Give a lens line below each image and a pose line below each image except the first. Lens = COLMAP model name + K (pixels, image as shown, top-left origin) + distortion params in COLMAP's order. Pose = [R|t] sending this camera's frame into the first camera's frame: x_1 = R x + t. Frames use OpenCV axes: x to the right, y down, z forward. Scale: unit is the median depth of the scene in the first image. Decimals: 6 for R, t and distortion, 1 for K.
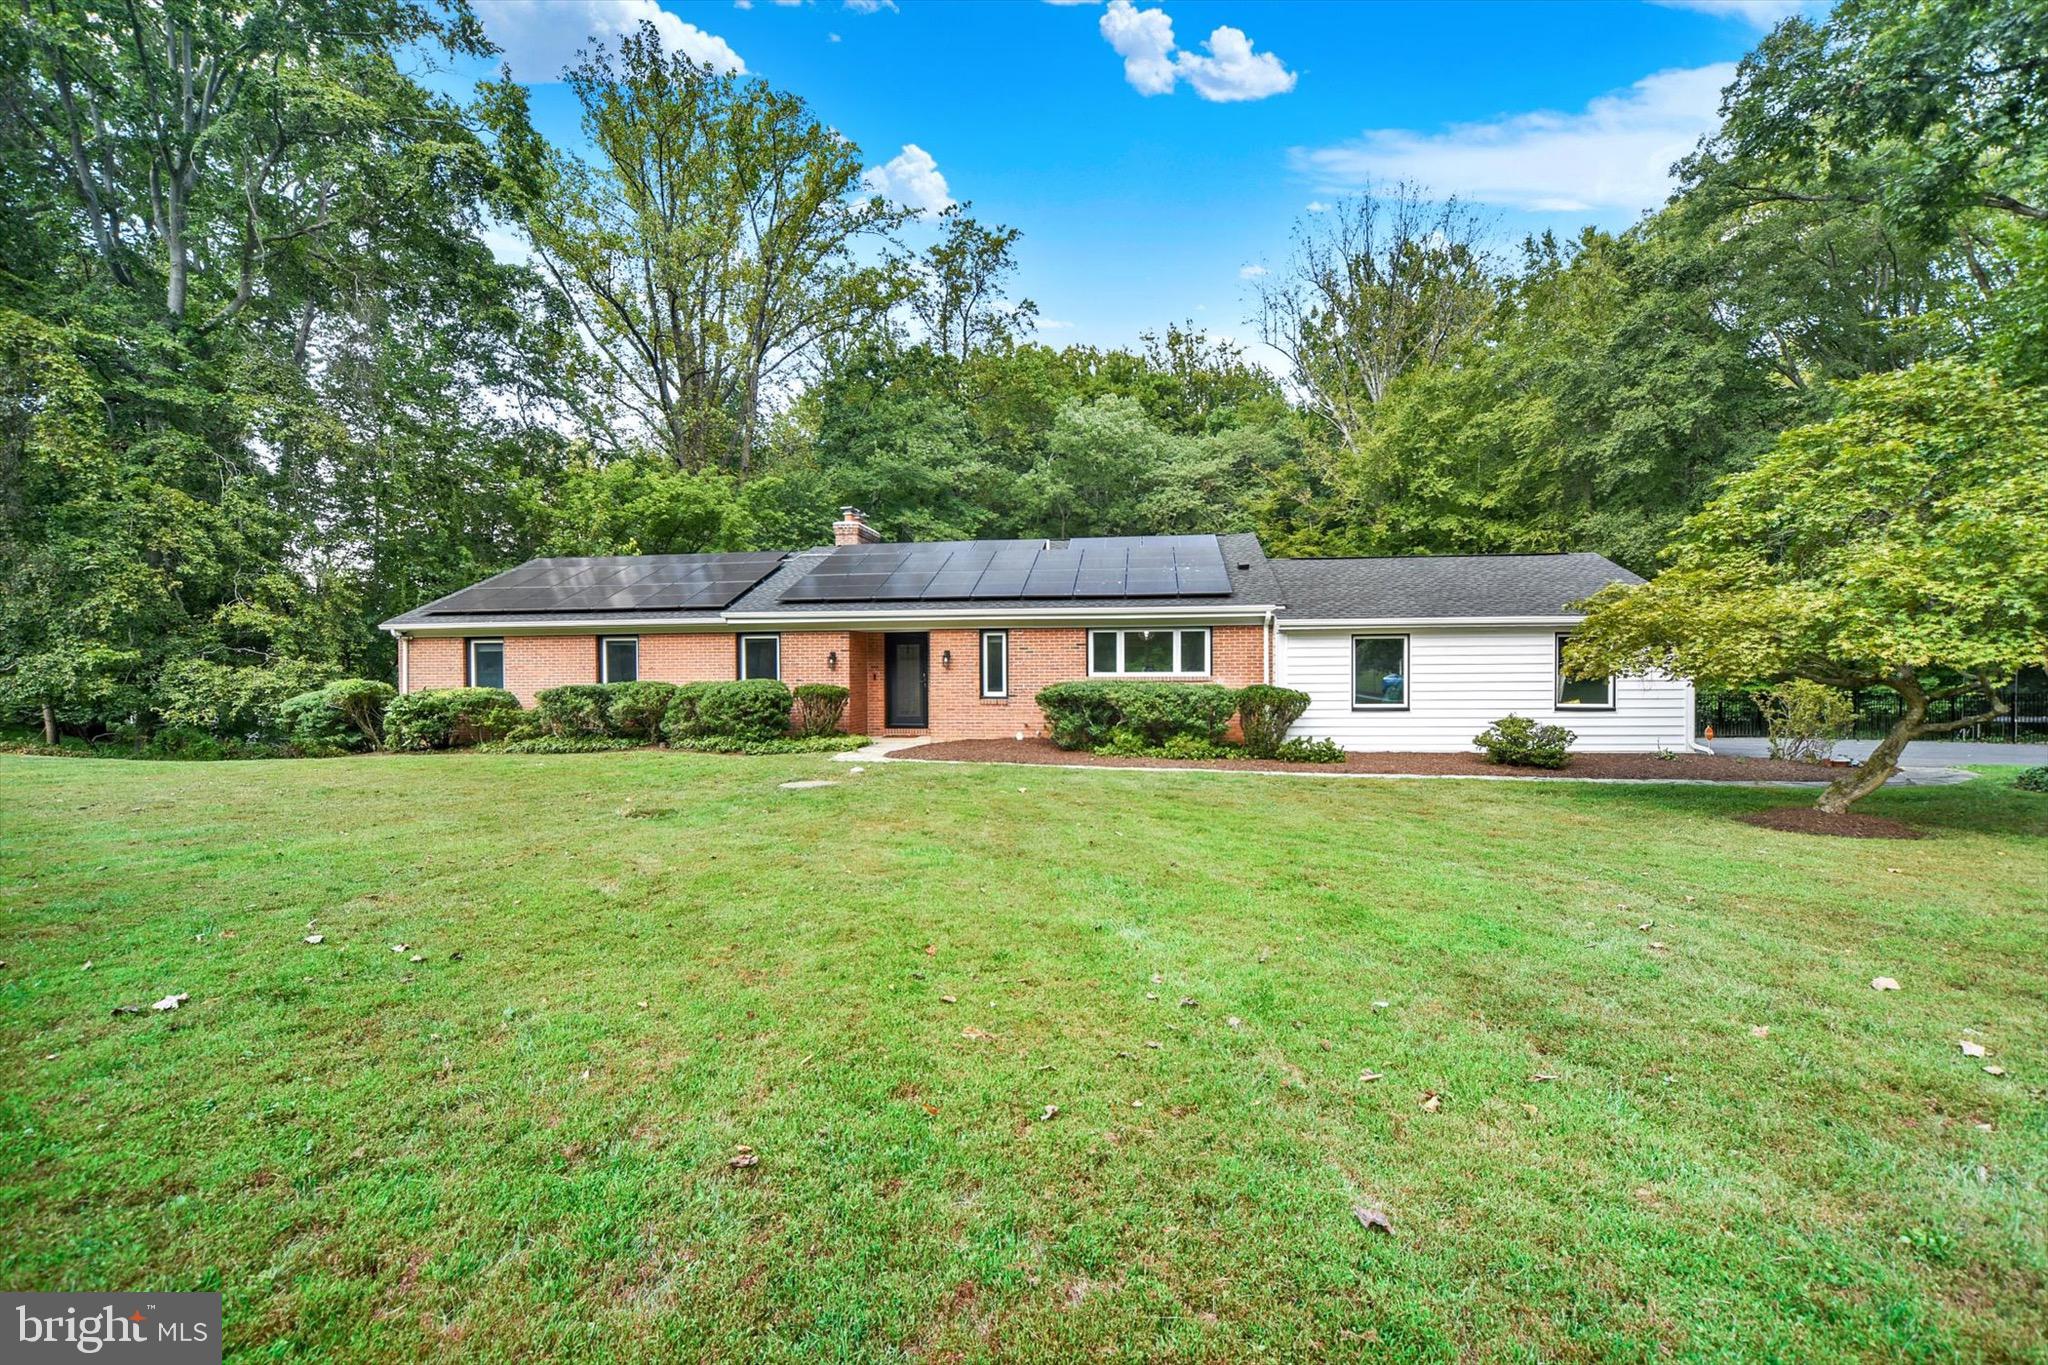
lens RADIAL K [[730.4, 0, 1024.0], [0, 730.4, 682.5], [0, 0, 1]] dist [-0.019538, 0.000112]
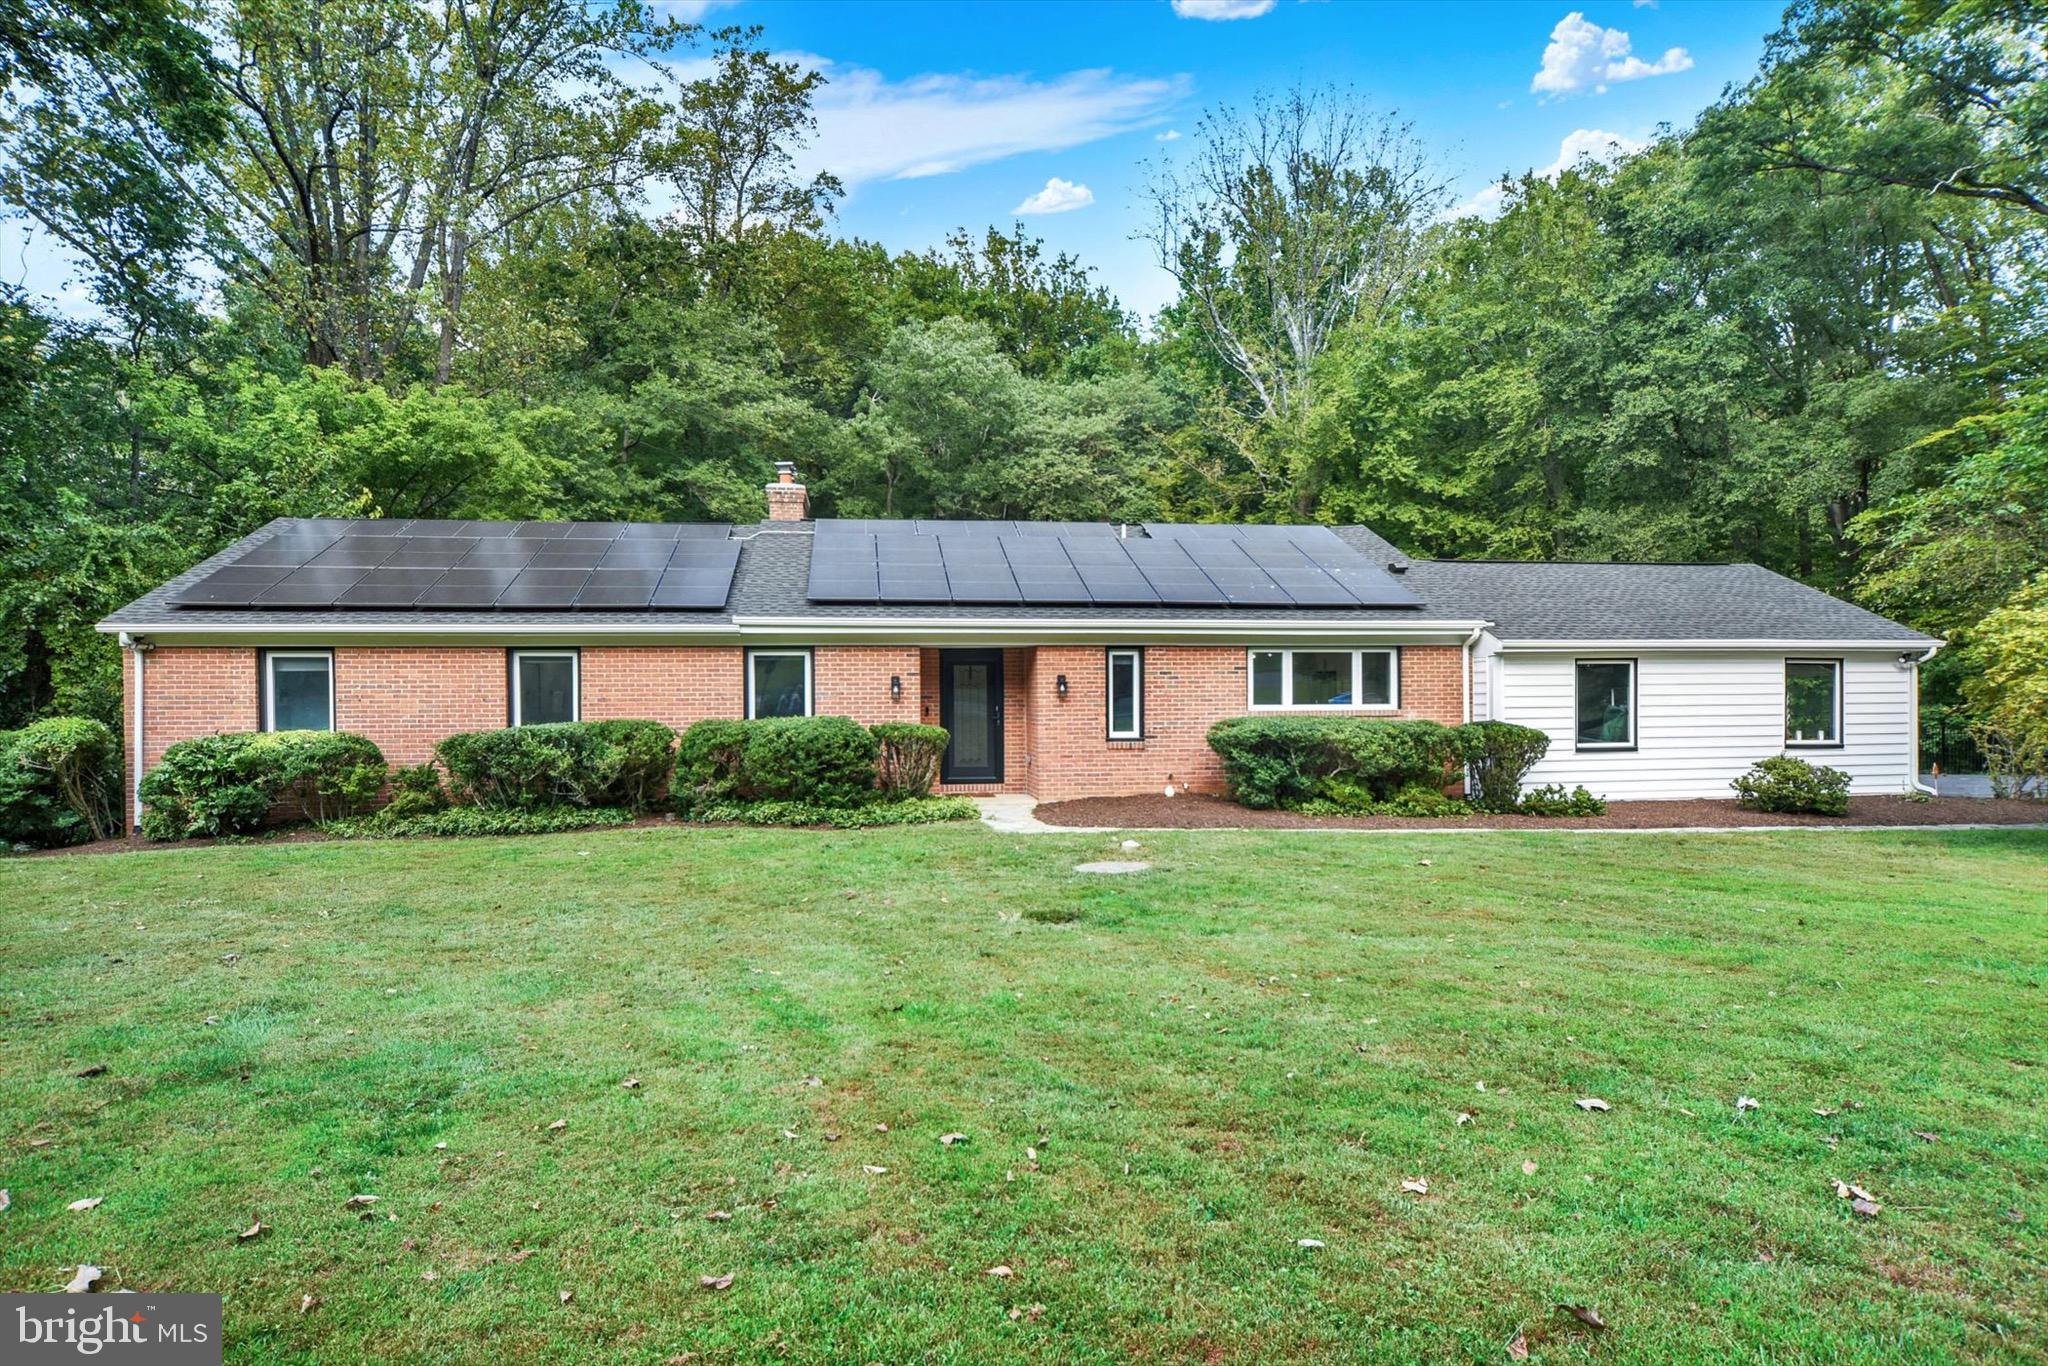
lens RADIAL K [[1019.1, 0, 1009.7], [0, 1019.1, 688.4], [0, 0, 1]] dist [-0.011947, -0.000193]
pose [[0.972678, 0.001828, 0.232150, -0.352447], [0.003306, 0.999759, -0.021723, -0.007695], [-0.232133, 0.021897, 0.972438, 0.028485]]
